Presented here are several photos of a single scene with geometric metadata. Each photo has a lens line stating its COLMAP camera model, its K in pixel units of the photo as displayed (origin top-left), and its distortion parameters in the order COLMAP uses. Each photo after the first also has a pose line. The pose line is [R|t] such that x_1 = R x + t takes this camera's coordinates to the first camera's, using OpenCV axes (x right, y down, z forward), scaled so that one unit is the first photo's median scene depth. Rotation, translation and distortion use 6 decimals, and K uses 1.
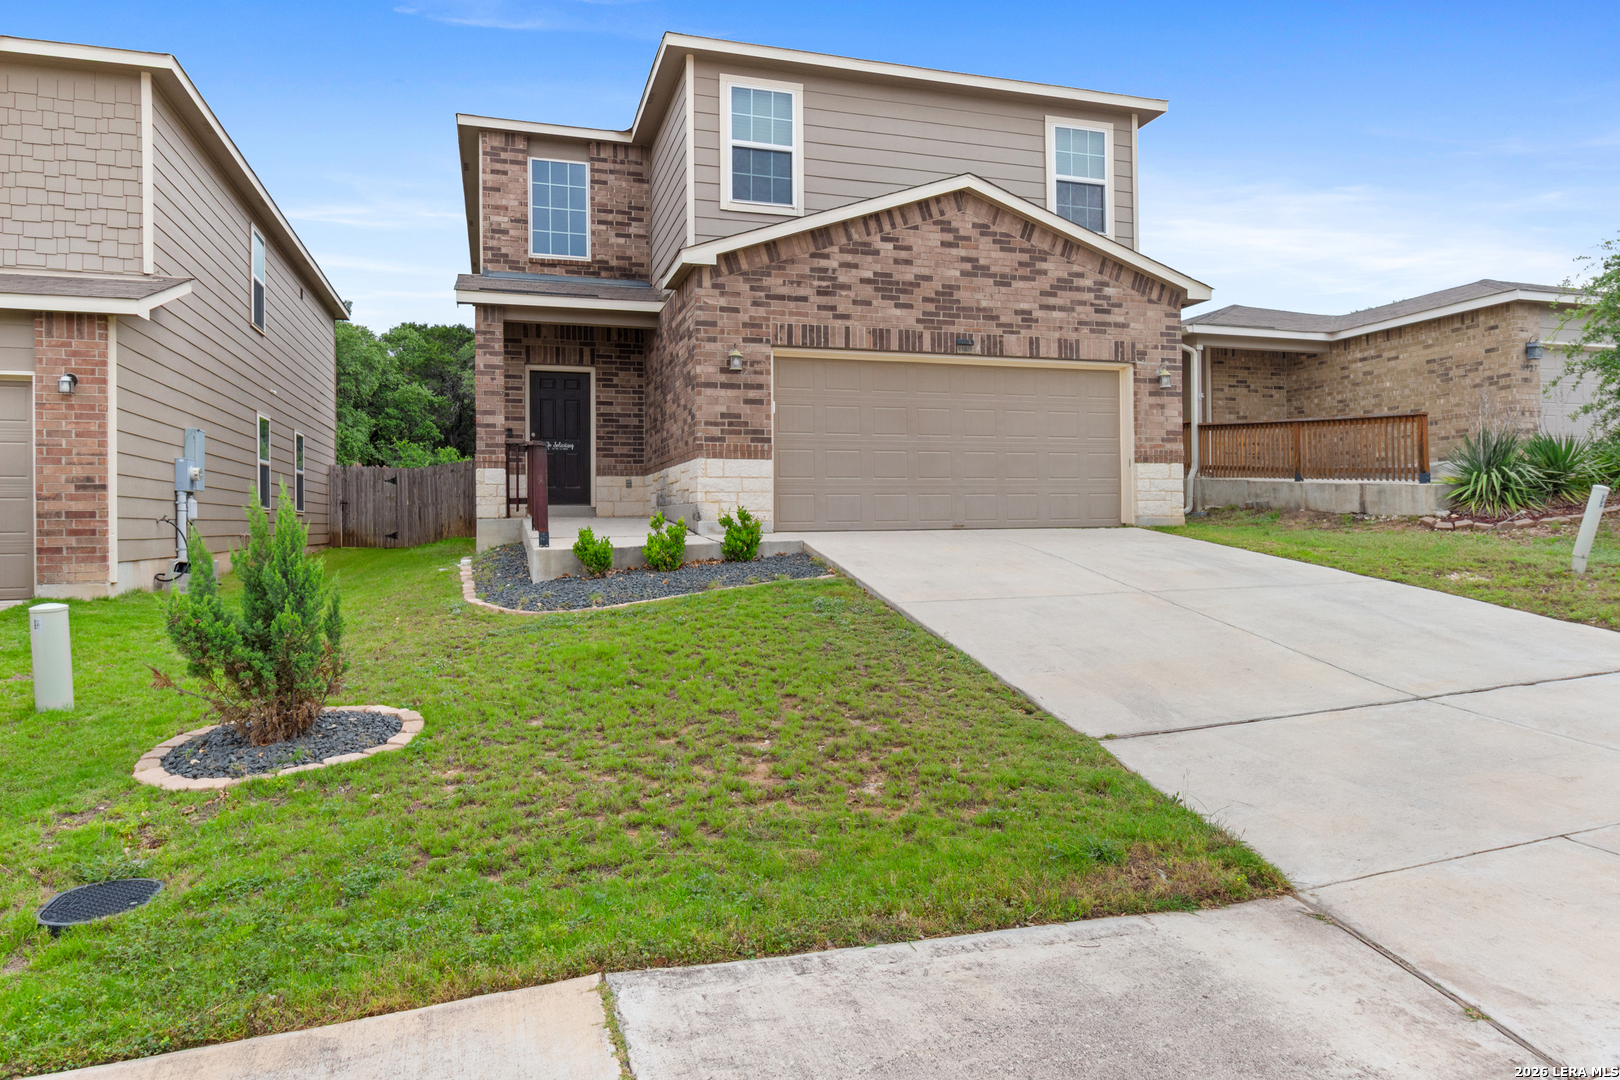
lens RADIAL K [[1028.4, 0, 820.8], [0, 1028.4, 524.1], [0, 0, 1]] dist [0.001070, 0.000083]
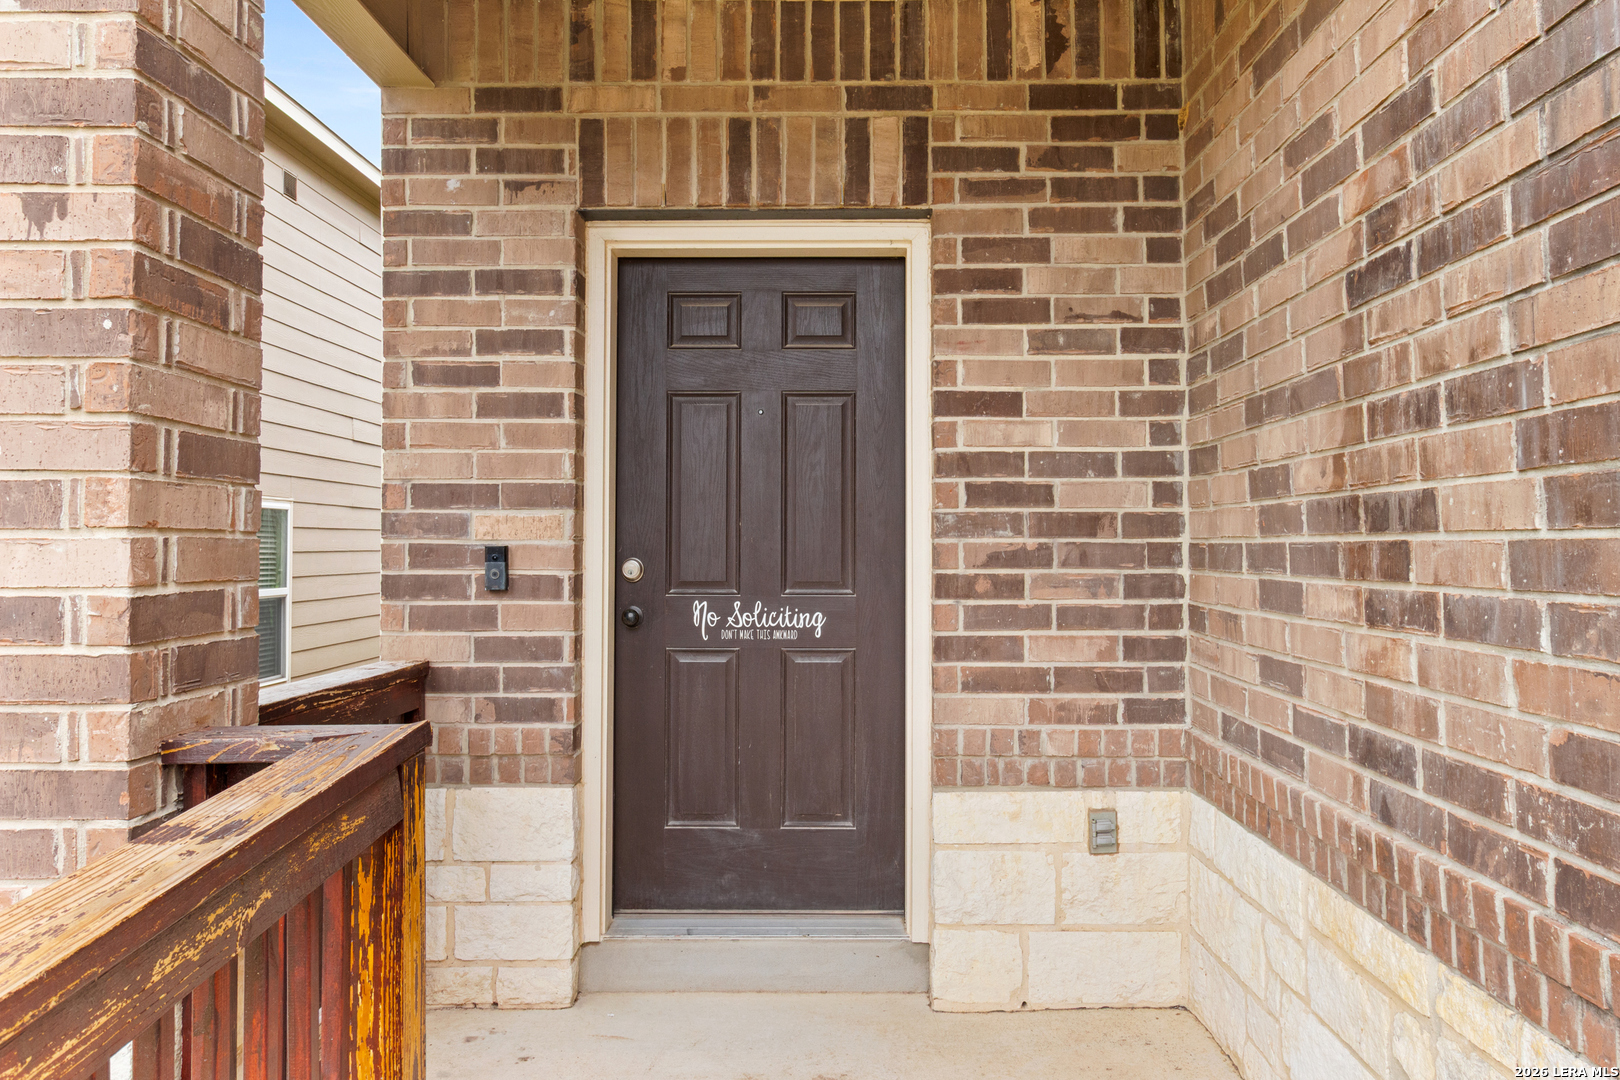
lens RADIAL K [[1125.9, 0, 820.8], [0, 1125.9, 541.4], [0, 0, 1]] dist [0.001829, 0.000318]
pose [[0.951254, 0.002908, -0.308393, -0.172924], [-0.005229, 0.999964, -0.006702, -0.090317], [0.308363, 0.007988, 0.951235, 0.791408]]
